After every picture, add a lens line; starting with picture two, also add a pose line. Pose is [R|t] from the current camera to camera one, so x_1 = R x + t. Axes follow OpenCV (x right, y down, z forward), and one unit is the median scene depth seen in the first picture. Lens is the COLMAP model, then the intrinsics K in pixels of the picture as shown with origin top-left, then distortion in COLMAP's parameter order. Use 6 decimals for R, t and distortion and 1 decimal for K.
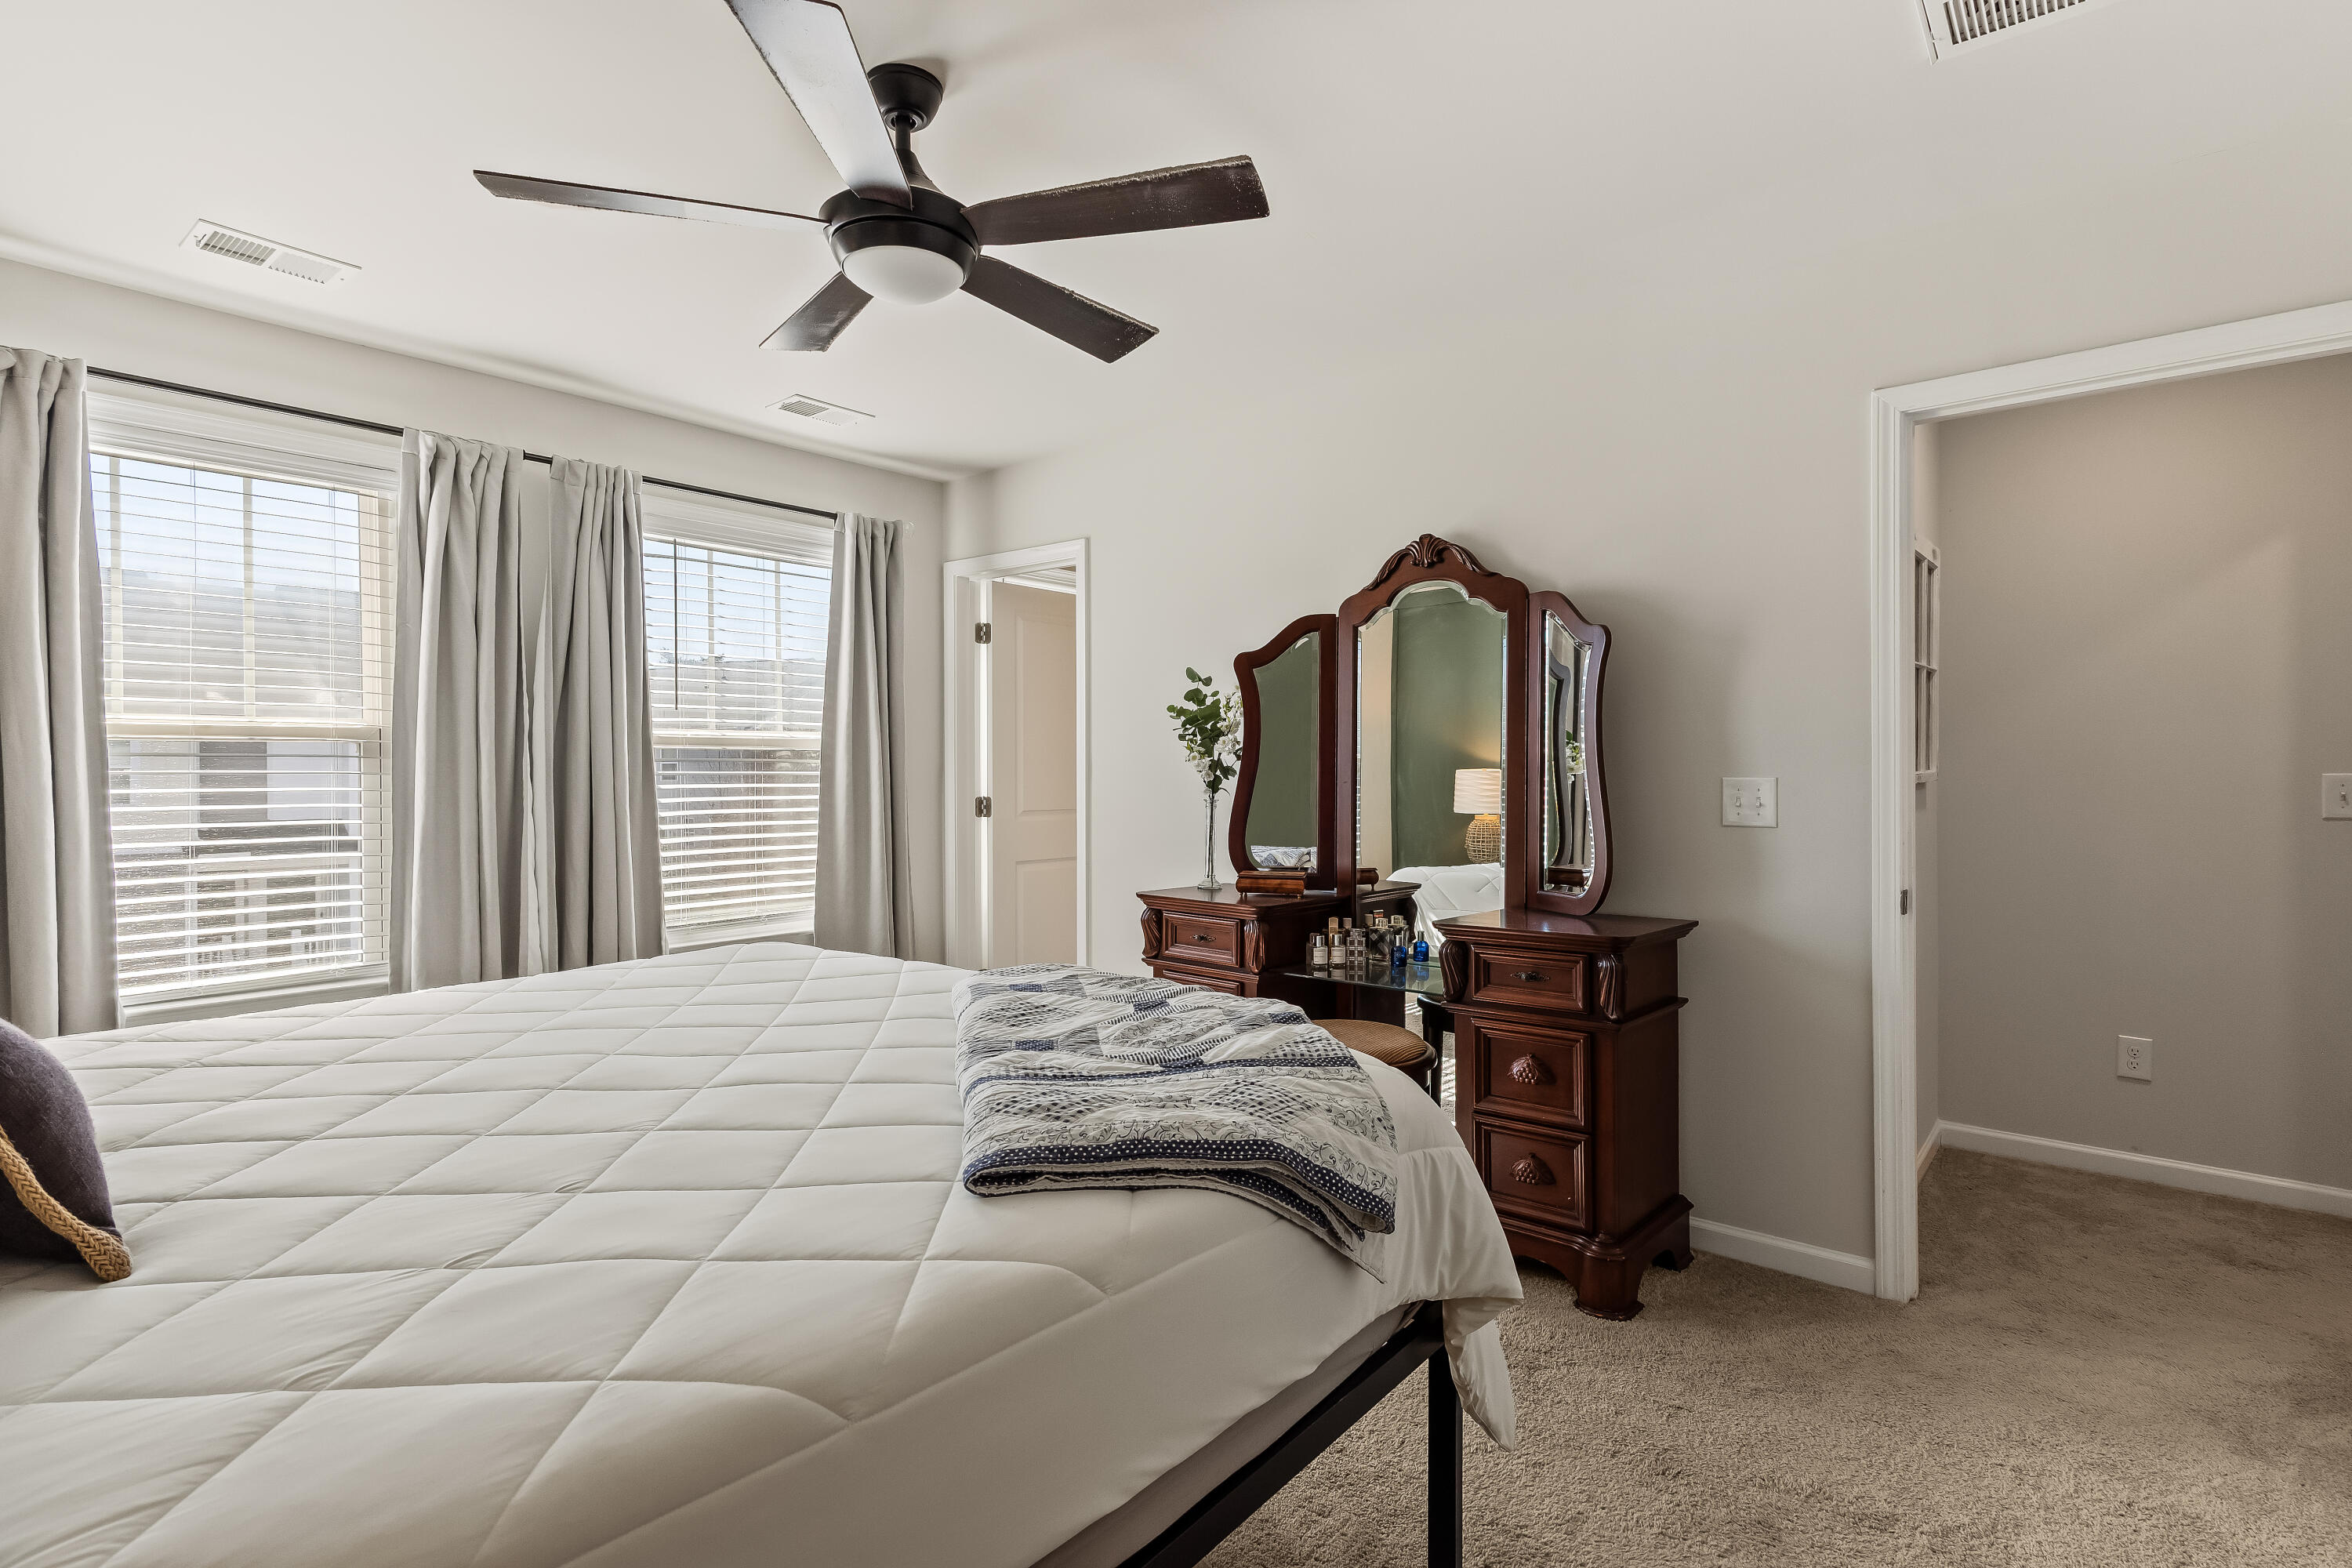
lens RADIAL K [[1150.2, 0, 1183.8], [0, 1150.2, 782.2], [0, 0, 1]] dist [0.006675, 0.000360]
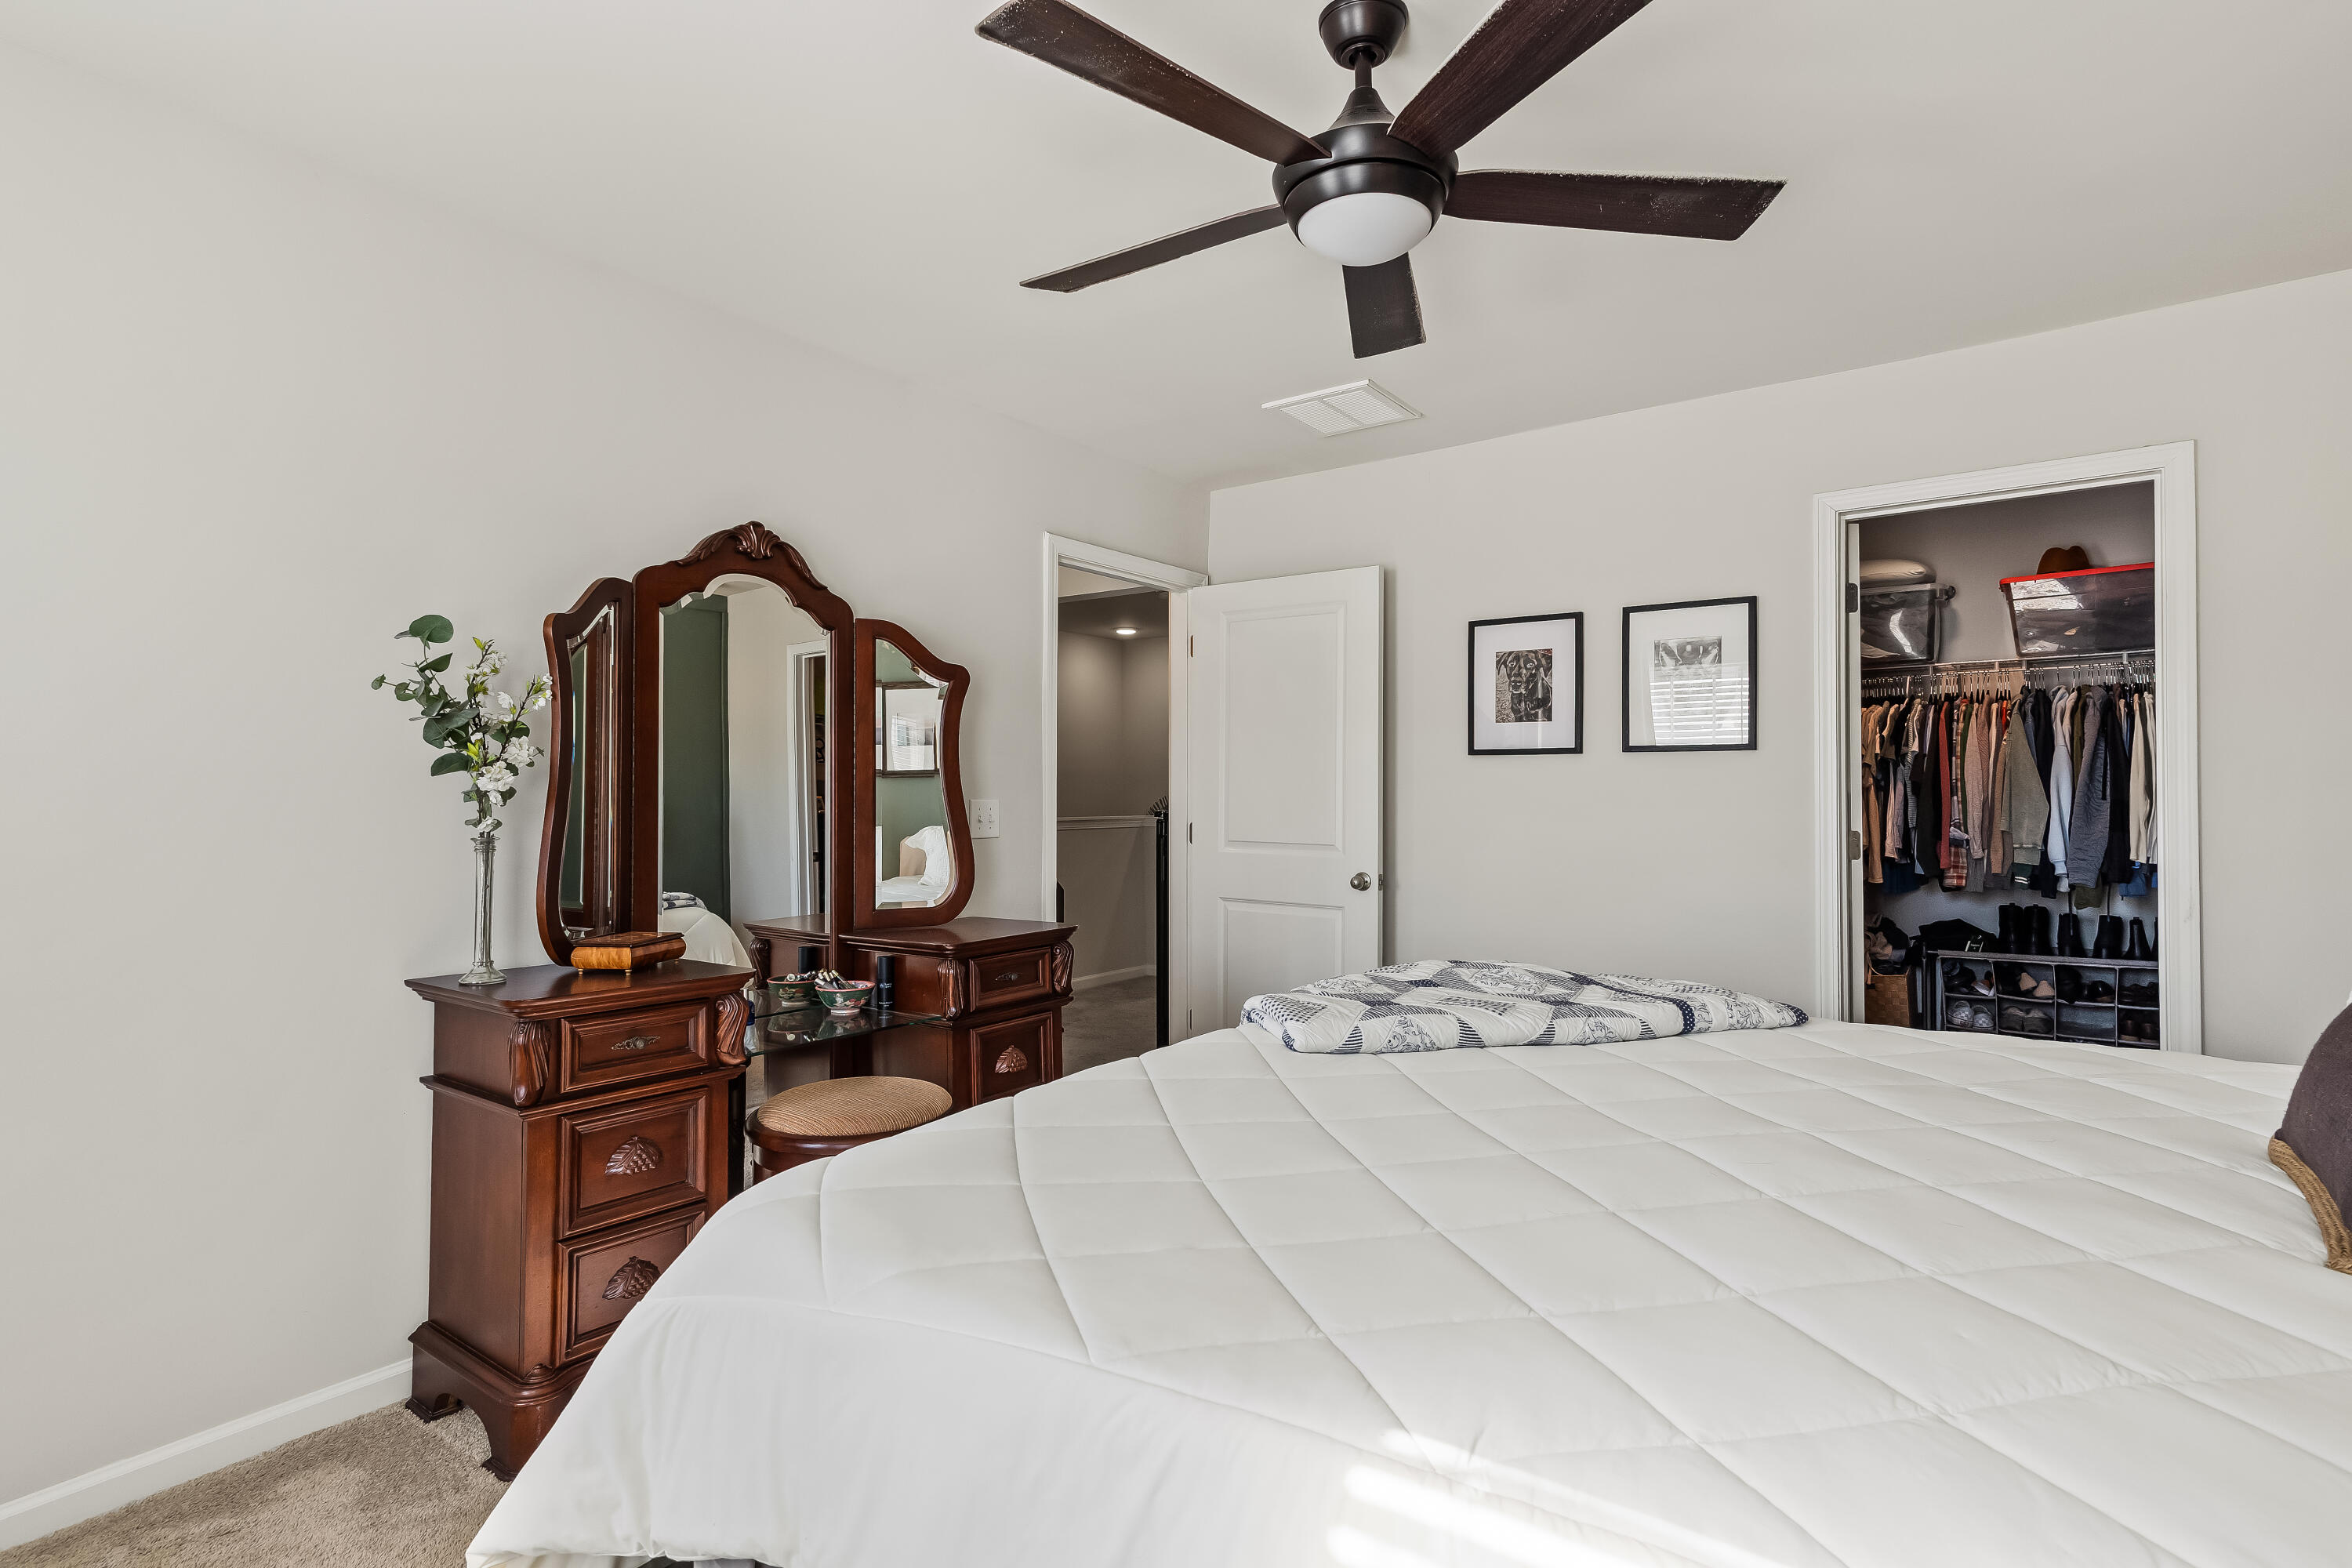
lens RADIAL K [[1150.2, 0, 1183.8], [0, 1150.2, 782.2], [0, 0, 1]] dist [0.006675, 0.000360]
pose [[-0.060238, 0.002820, 0.998180, -0.644437], [-0.004894, 0.999983, -0.003120, -0.017154], [-0.998172, -0.005073, -0.060224, 0.707102]]
